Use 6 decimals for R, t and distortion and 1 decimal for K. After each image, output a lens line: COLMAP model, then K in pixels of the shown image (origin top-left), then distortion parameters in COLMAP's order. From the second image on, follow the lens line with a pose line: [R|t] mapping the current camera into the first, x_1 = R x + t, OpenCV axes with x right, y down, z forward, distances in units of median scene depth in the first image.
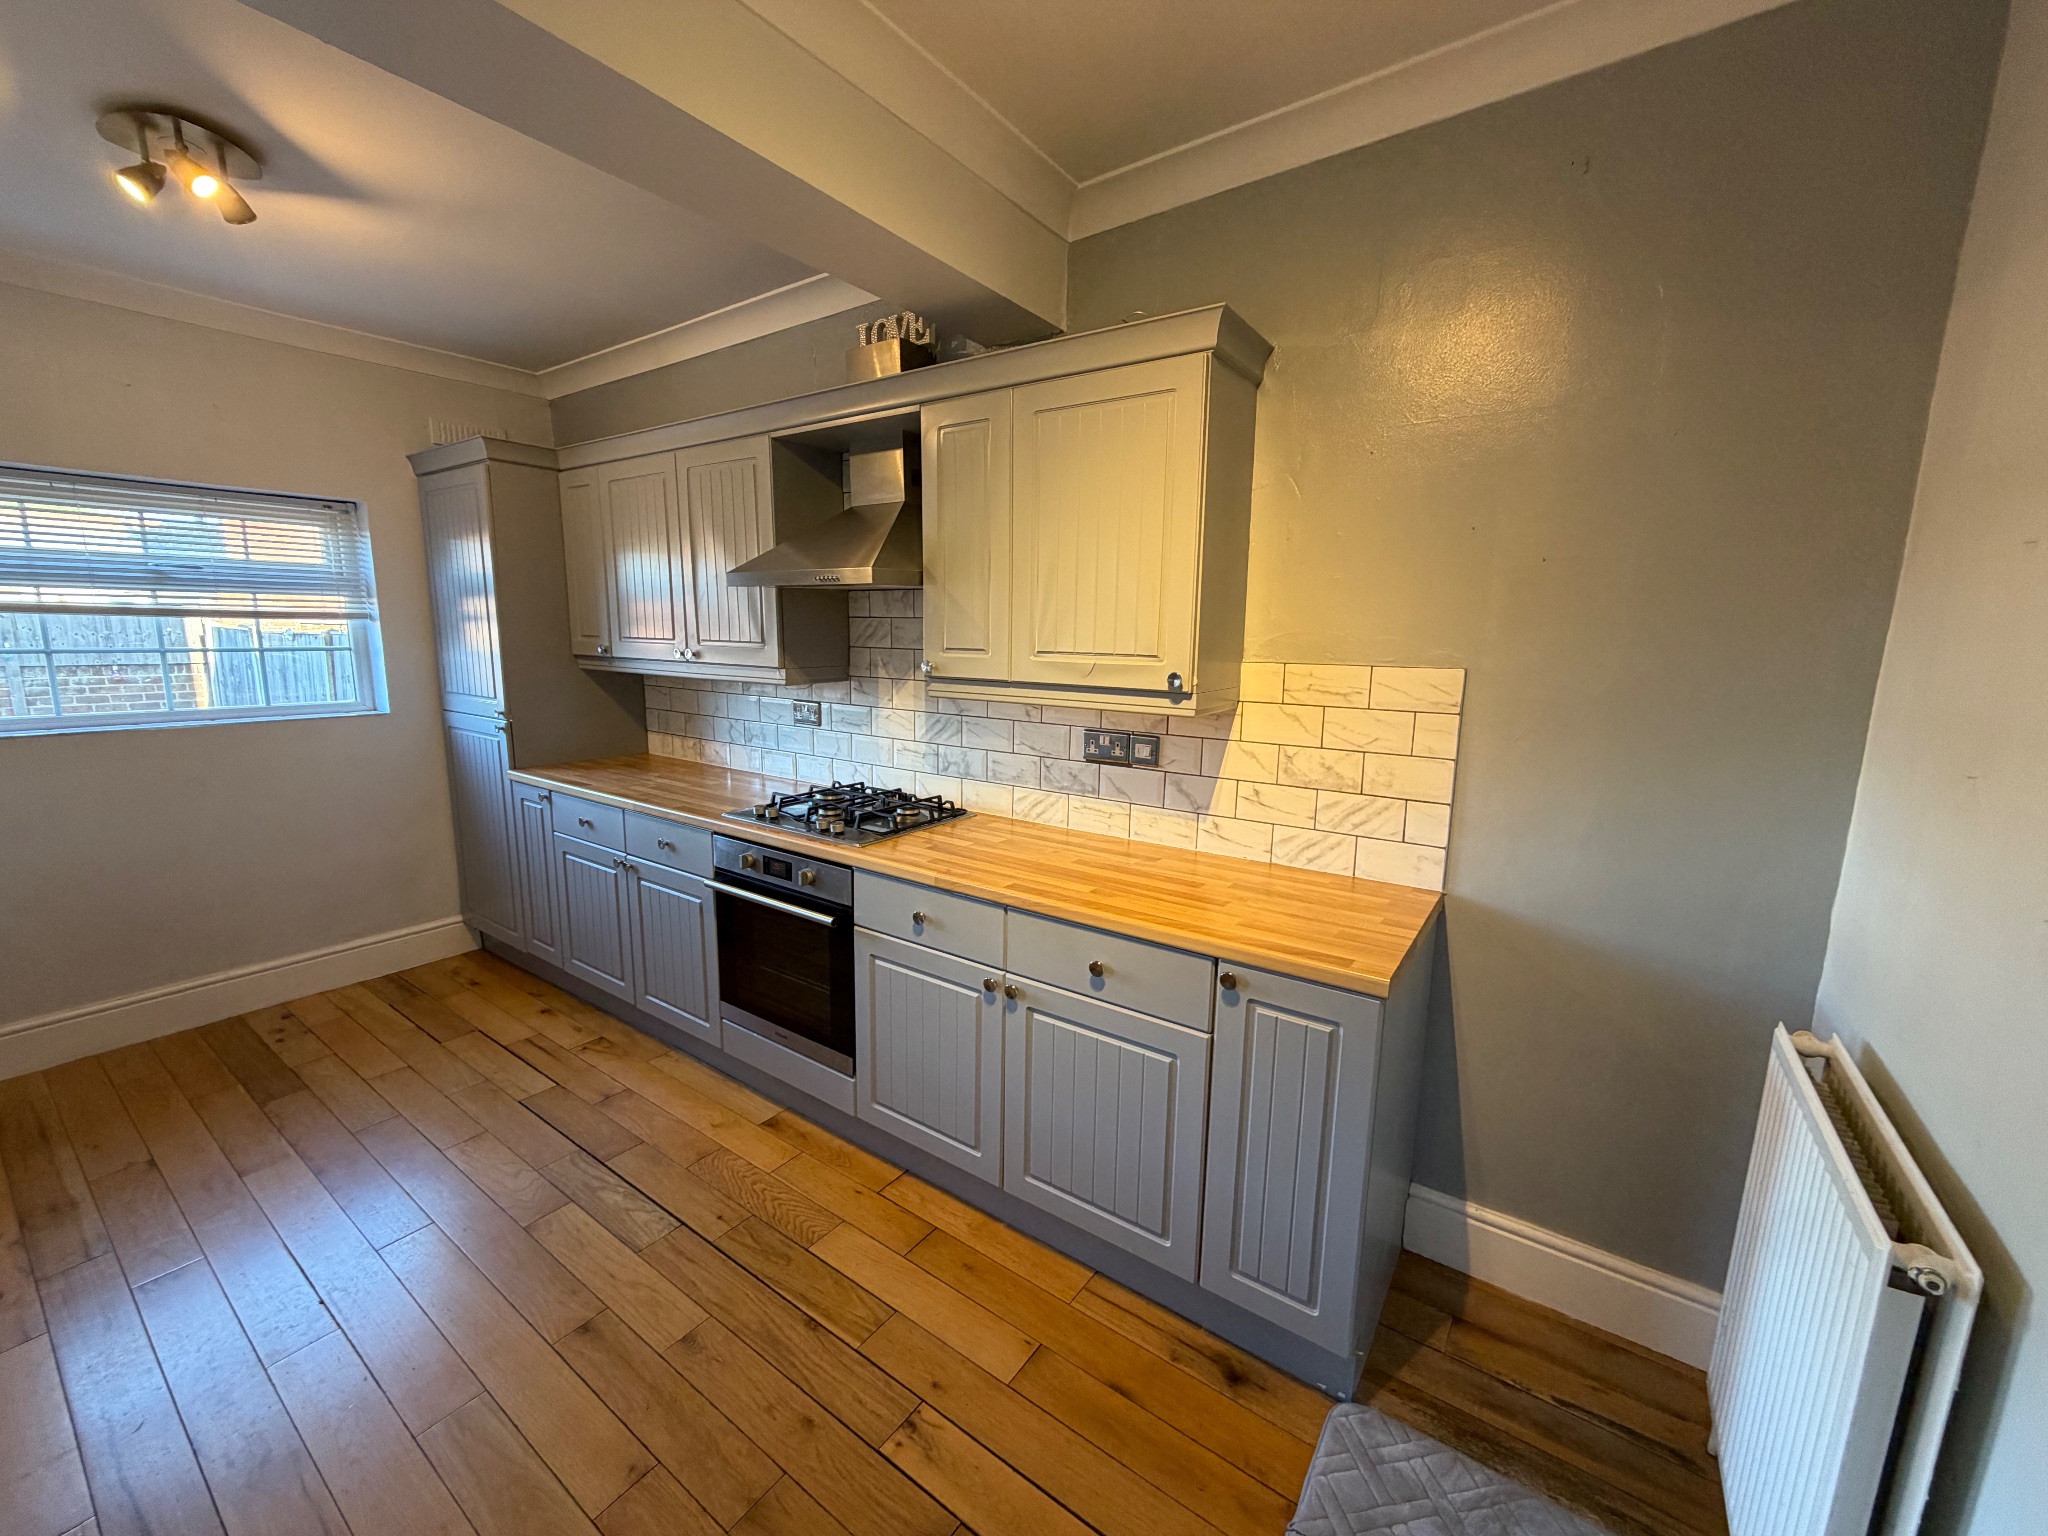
lens RADIAL K [[814.1, 0, 1017.6], [0, 814.1, 771.6], [0, 0, 1]] dist [-0.004109, -0.000088]
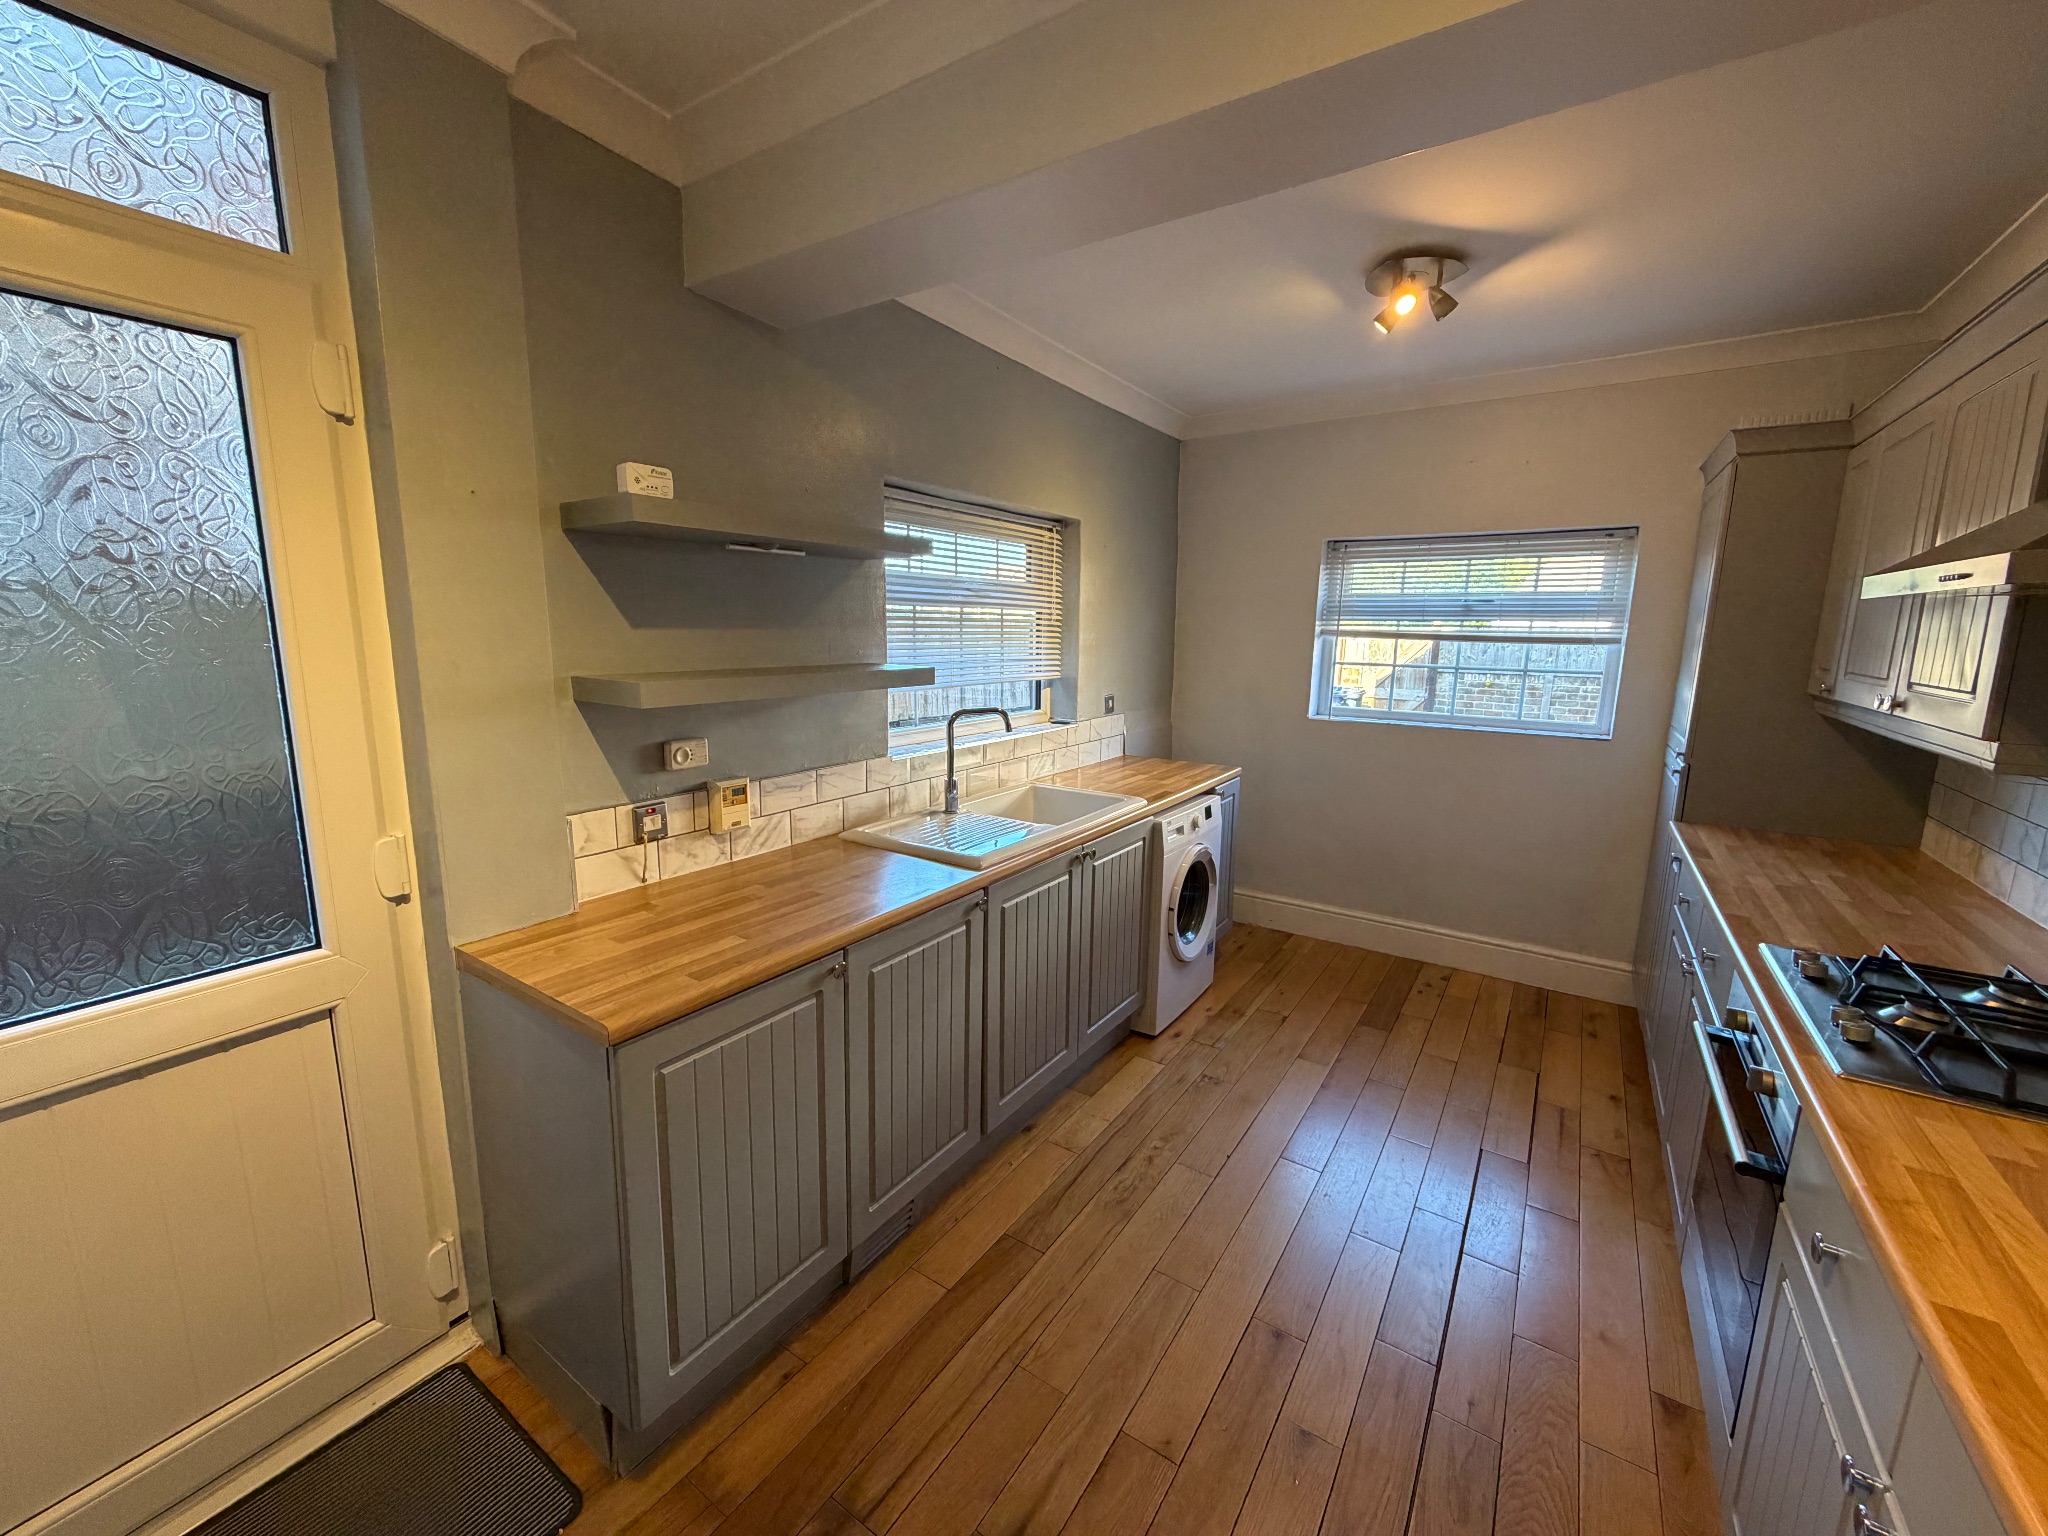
lens RADIAL K [[814.1, 0, 1022.2], [0, 814.1, 769.8], [0, 0, 1]] dist [-0.004109, -0.000088]
pose [[0.020787, 0.159235, -0.987022, 0.201320], [-0.184180, 0.970949, 0.152763, -0.059560], [0.982673, 0.178614, 0.049511, 0.278344]]
